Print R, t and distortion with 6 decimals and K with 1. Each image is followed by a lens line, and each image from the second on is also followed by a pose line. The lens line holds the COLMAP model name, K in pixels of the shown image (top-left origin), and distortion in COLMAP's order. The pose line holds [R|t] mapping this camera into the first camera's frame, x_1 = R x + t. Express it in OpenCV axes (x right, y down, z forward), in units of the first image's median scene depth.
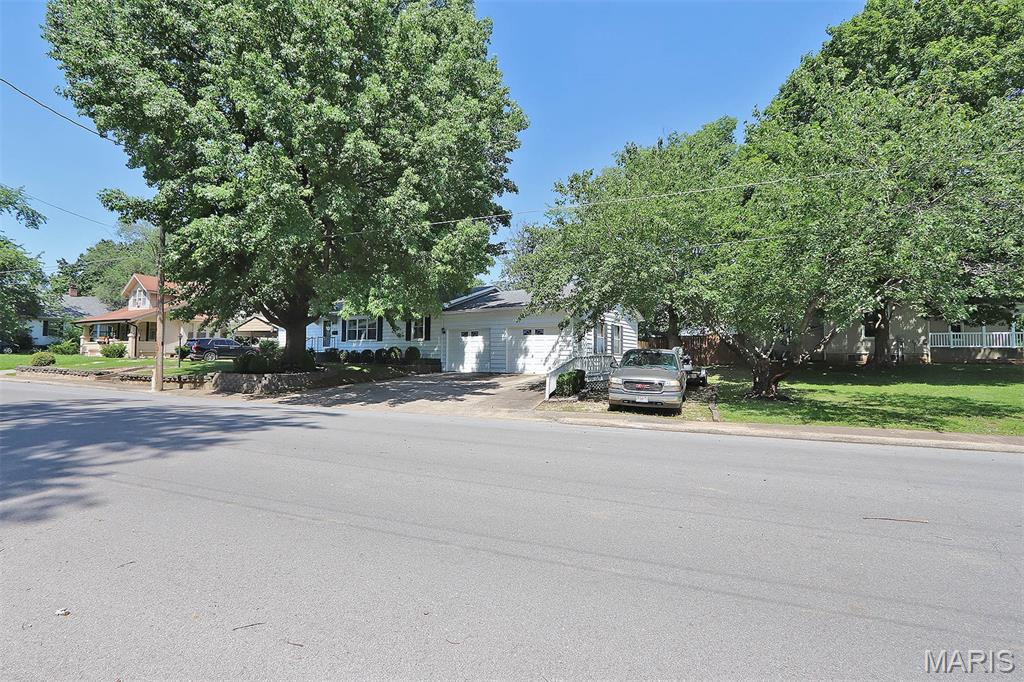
lens RADIAL K [[471.7, 0, 504.7], [0, 471.7, 340.3], [0, 0, 1]] dist [-0.013779, -0.000142]
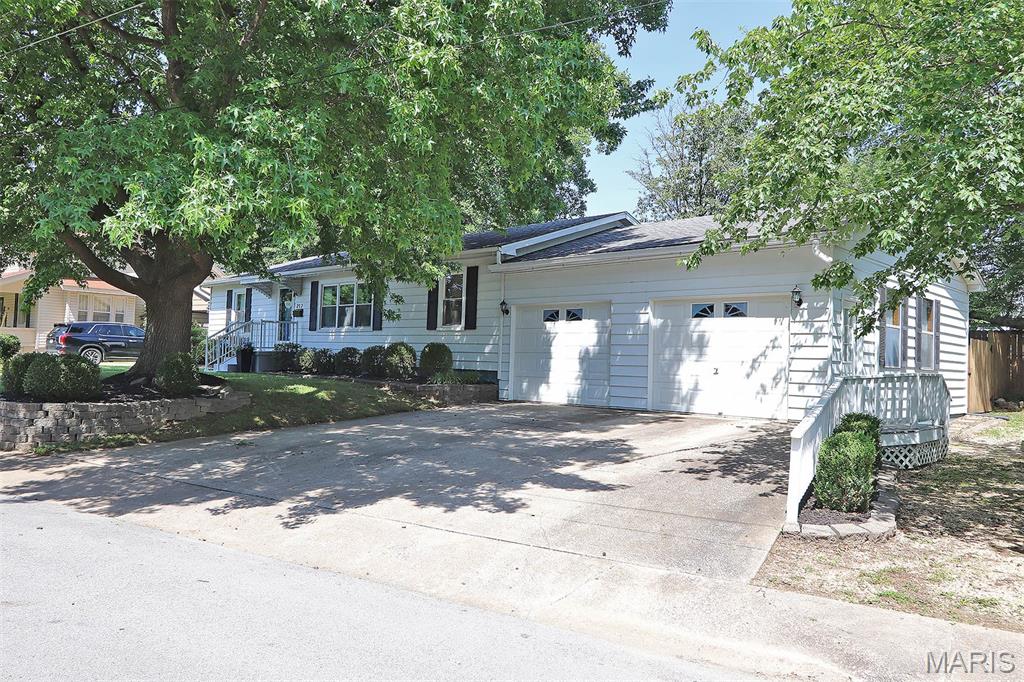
lens RADIAL K [[753.4, 0, 505.1], [0, 753.4, 338.3], [0, 0, 1]] dist [-0.003041, 0.007803]
pose [[0.983920, 0.014945, -0.177985, -0.003421], [-0.014470, 0.999887, 0.003966, 0.005453], [0.178024, -0.001327, 0.984025, 0.307677]]
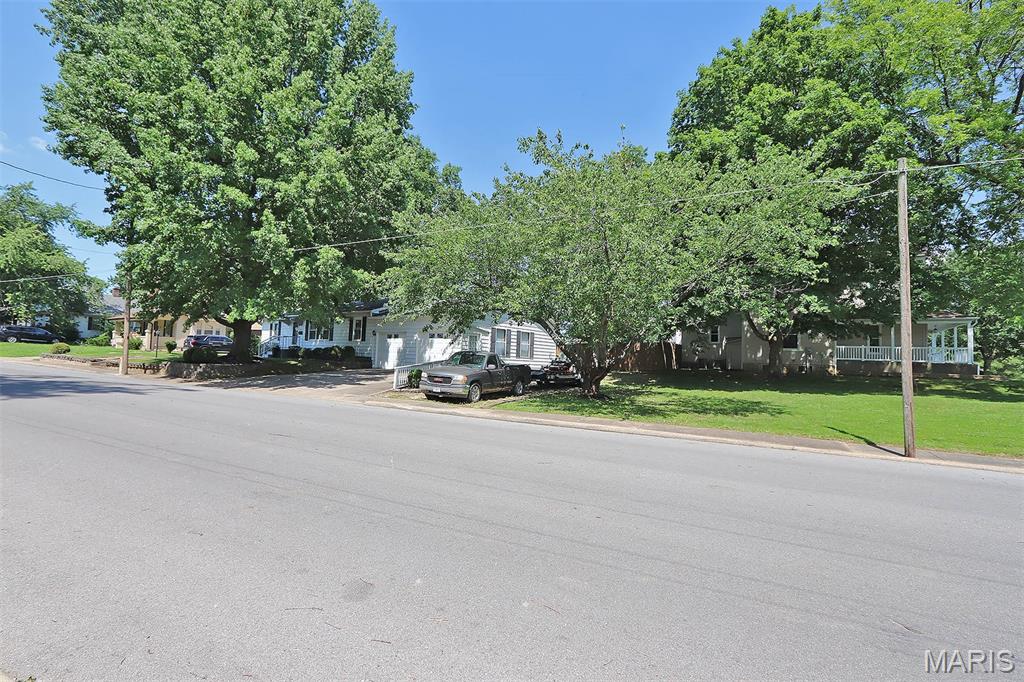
lens RADIAL K [[471.7, 0, 504.7], [0, 471.7, 340.3], [0, 0, 1]] dist [-0.013779, -0.000142]
pose [[0.995266, 0.024542, -0.094043, 0.303103], [-0.025377, 0.999648, -0.007694, -0.001677], [0.093822, 0.010044, 0.995538, -0.130394]]
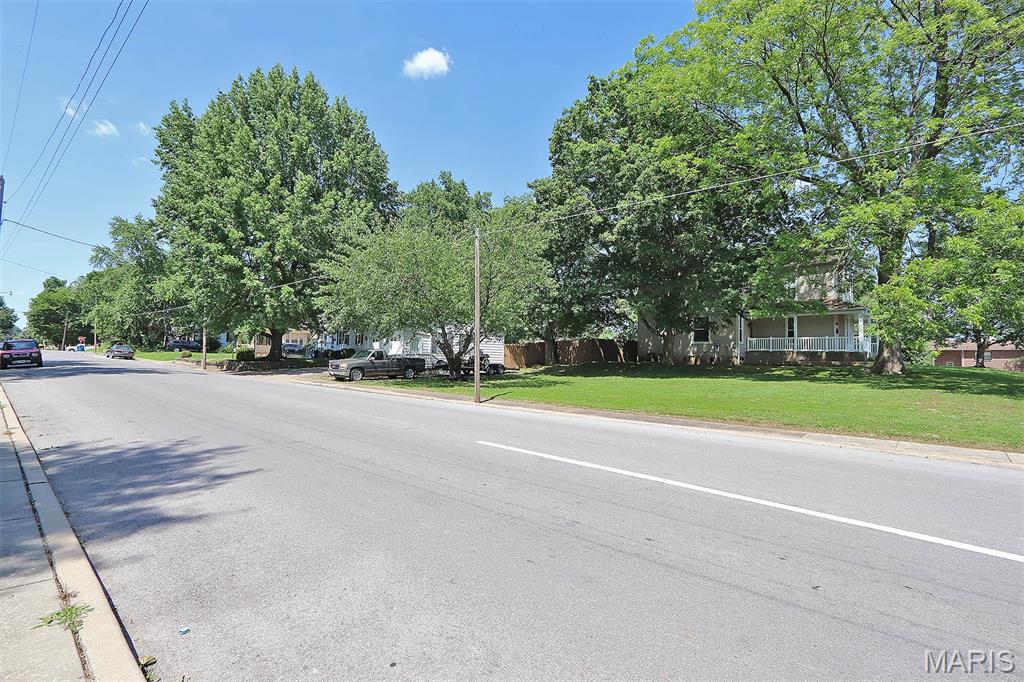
lens RADIAL K [[471.7, 0, 504.7], [0, 471.7, 340.3], [0, 0, 1]] dist [-0.013779, -0.000142]
pose [[0.936992, -0.002303, -0.349342, 0.870762], [-0.001362, 0.999947, -0.010247, 0.001627], [0.349347, 0.010077, 0.936939, -0.331579]]
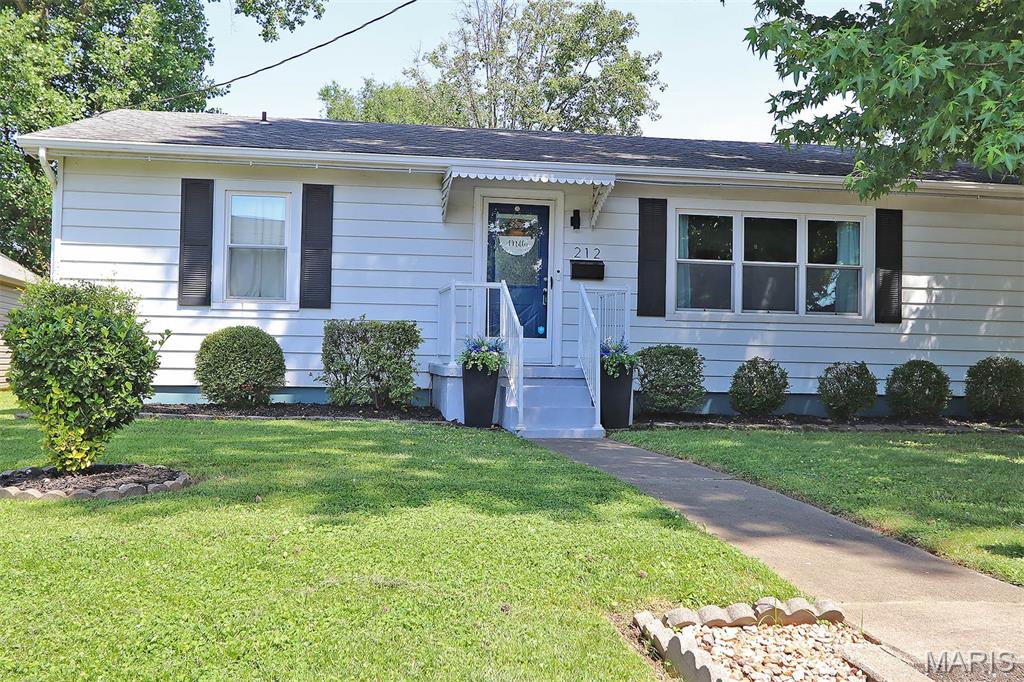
lens RADIAL K [[1002.3, 0, 510.1], [0, 1002.3, 337.8], [0, 0, 1]] dist [0.012953, 0.008070]
pose [[0.730587, 0.032191, 0.682061, -0.817614], [-0.034065, 0.999363, -0.010678, 0.022712], [-0.681970, -0.015433, 0.731217, 0.858997]]
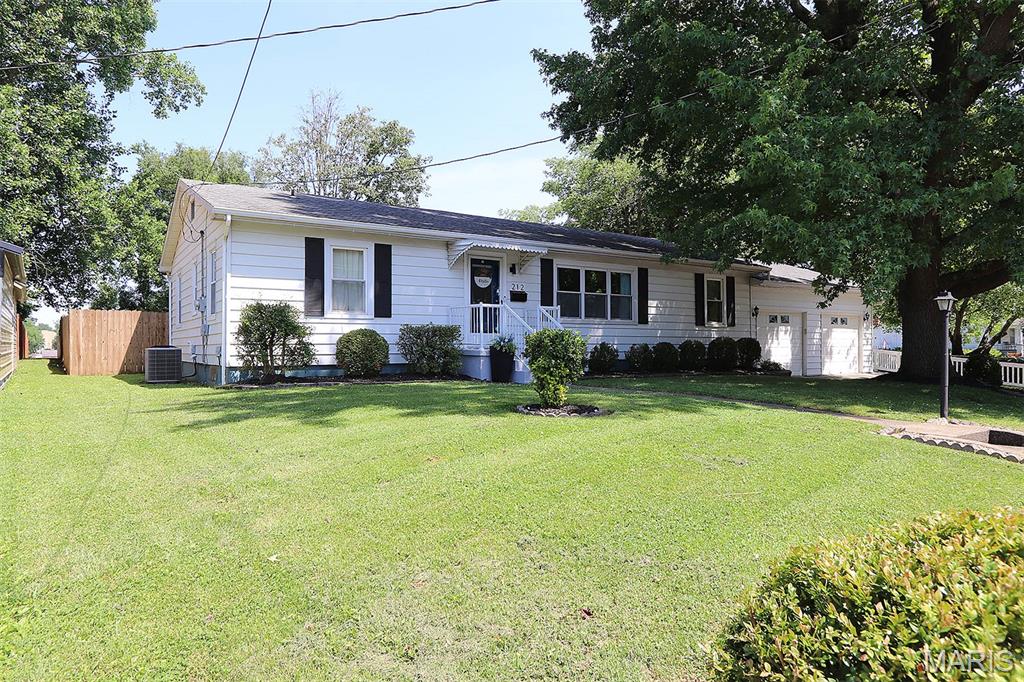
lens RADIAL K [[642.7, 0, 513.6], [0, 642.7, 341.4], [0, 0, 1]] dist [-0.002694, 0.000095]
pose [[0.375430, 0.005265, 0.926836, -1.010492], [-0.022310, 0.999745, 0.003358, 0.022165], [-0.926582, -0.021939, 0.375452, 0.982261]]
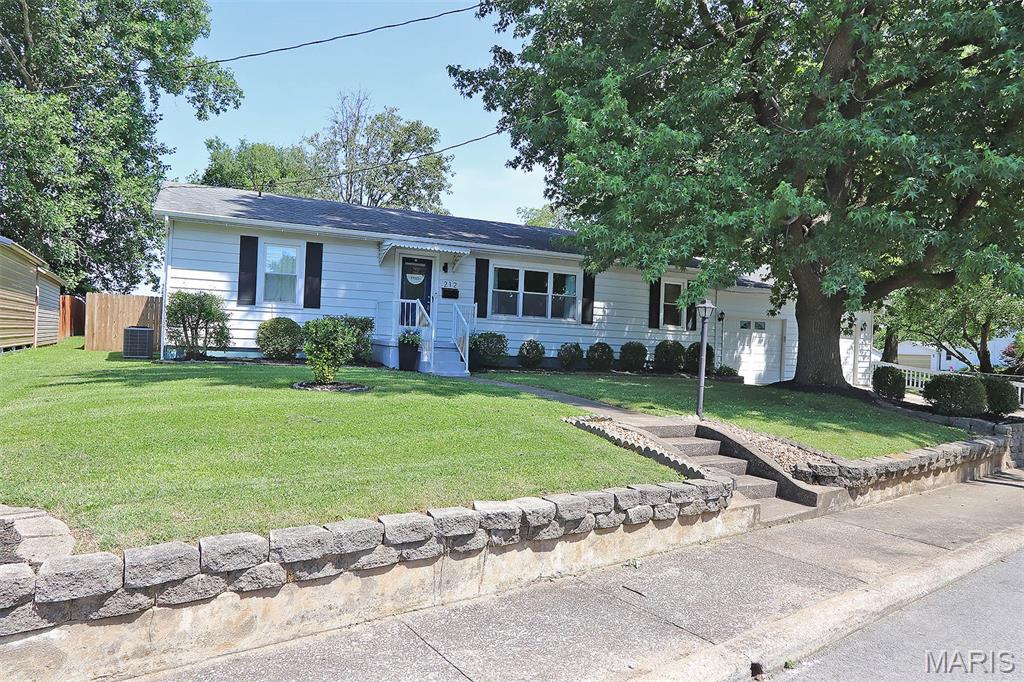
lens RADIAL K [[664.7, 0, 507.1], [0, 664.7, 342.3], [0, 0, 1]] dist [-0.004730, 0.004022]
pose [[0.500524, 0.020253, 0.865486, -0.998038], [-0.062701, 0.997949, 0.012908, 0.018562], [-0.863449, -0.060728, 0.500767, 0.814914]]
